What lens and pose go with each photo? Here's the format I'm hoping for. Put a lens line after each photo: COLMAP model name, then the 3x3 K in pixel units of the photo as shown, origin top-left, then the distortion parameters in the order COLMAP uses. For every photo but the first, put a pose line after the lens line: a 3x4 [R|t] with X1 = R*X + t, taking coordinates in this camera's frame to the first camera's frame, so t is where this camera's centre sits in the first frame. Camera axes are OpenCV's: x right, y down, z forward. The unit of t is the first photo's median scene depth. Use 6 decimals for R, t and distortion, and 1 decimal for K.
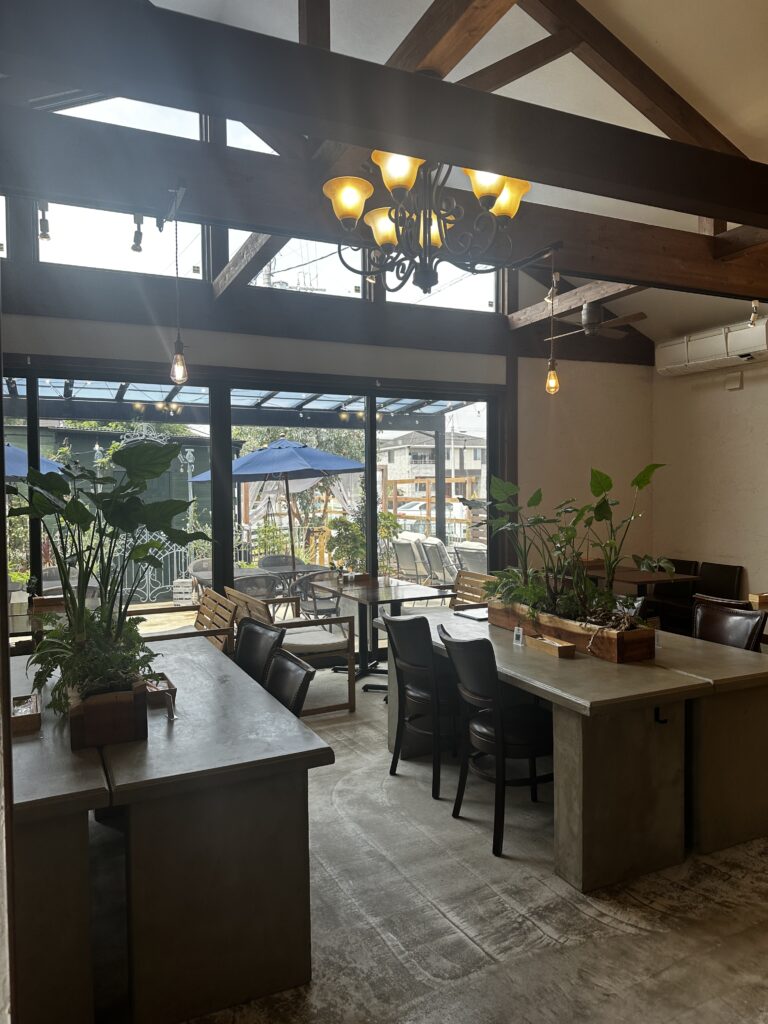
lens RADIAL K [[711.2, 0, 384.3], [0, 711.2, 512.1], [0, 0, 1]] dist [-0.008405, -0.007730]
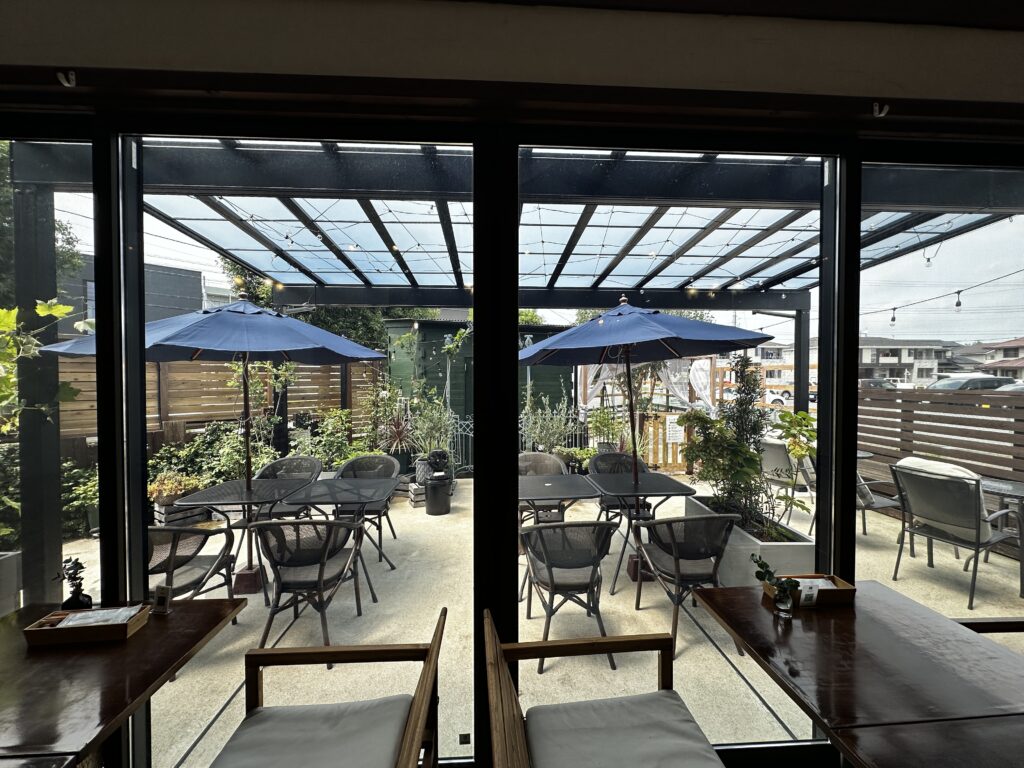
lens RADIAL K [[405.1, 0, 518.9], [0, 405.1, 382.2], [0, 0, 1]] dist [0.000035, 0.000263]
pose [[0.932181, 0.016874, -0.361599, -0.066876], [-0.021797, 0.999717, -0.009539, -0.012819], [0.361336, 0.016774, 0.932285, 0.419643]]
